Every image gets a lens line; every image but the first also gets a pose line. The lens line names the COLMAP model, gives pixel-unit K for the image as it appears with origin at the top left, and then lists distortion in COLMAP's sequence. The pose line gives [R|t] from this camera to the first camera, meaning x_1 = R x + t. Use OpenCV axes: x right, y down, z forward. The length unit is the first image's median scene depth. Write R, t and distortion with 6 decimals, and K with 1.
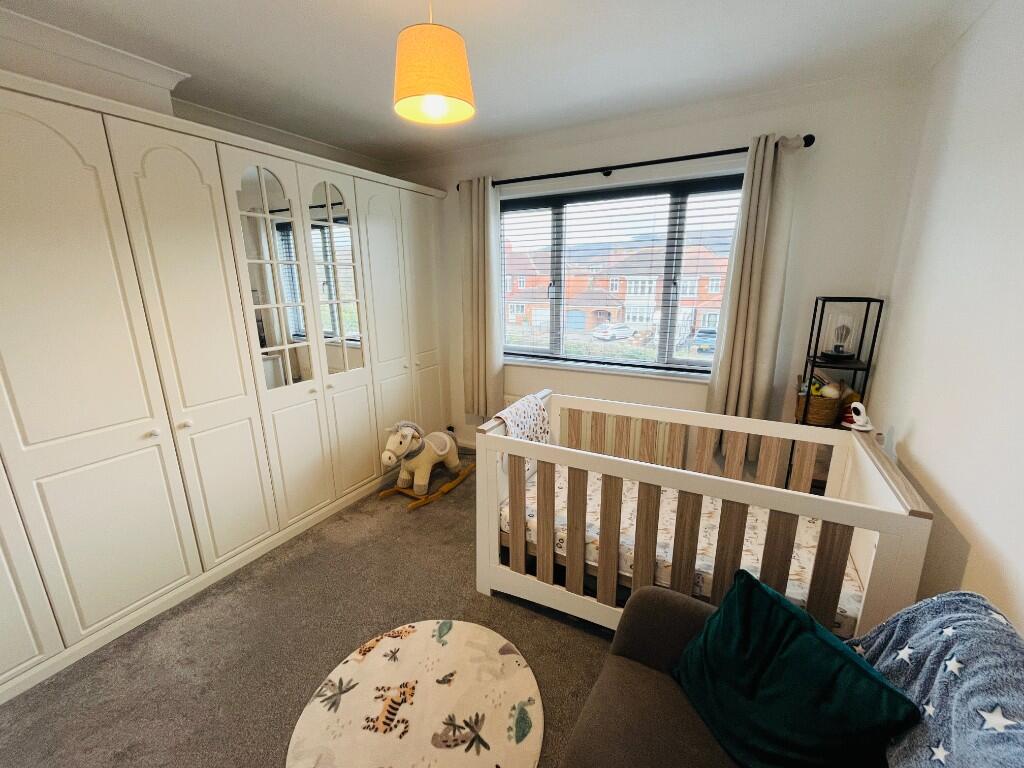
lens RADIAL K [[416.1, 0, 510.3], [0, 416.1, 383.6], [0, 0, 1]] dist [-0.001598, -0.000808]
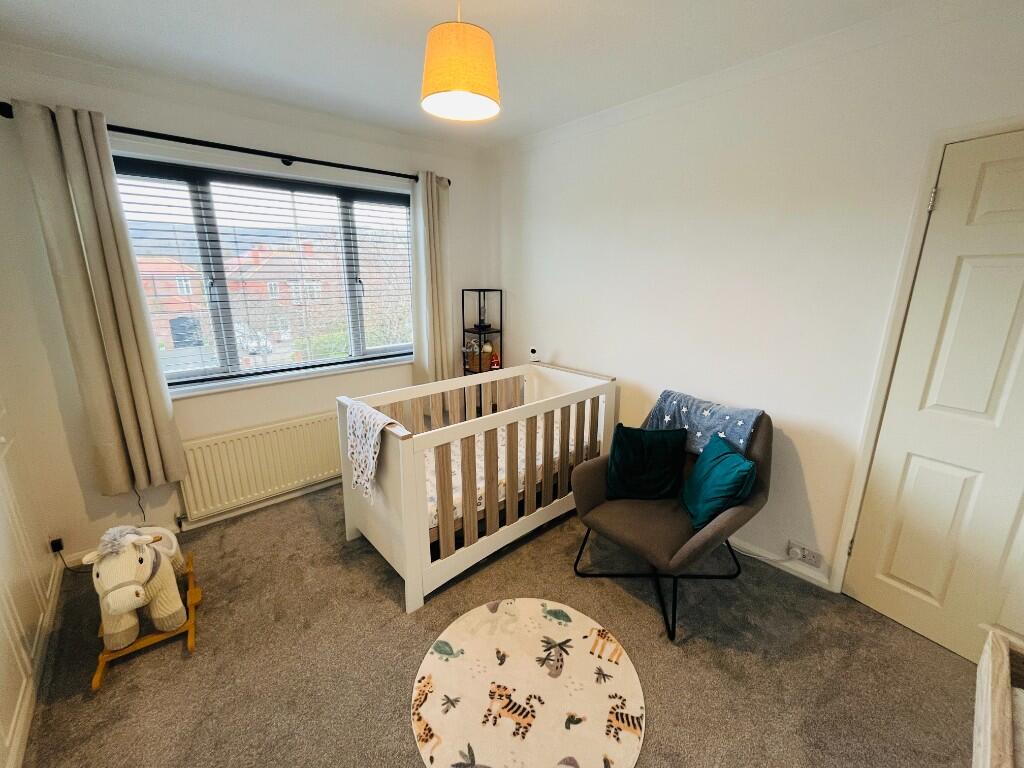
lens RADIAL K [[416.1, 0, 510.3], [0, 416.1, 383.6], [0, 0, 1]] dist [-0.001598, -0.000808]
pose [[0.337780, -0.229007, 0.912941, -0.850714], [0.229556, 0.960704, 0.156054, -0.098865], [-0.912803, 0.156859, 0.377076, 0.428129]]
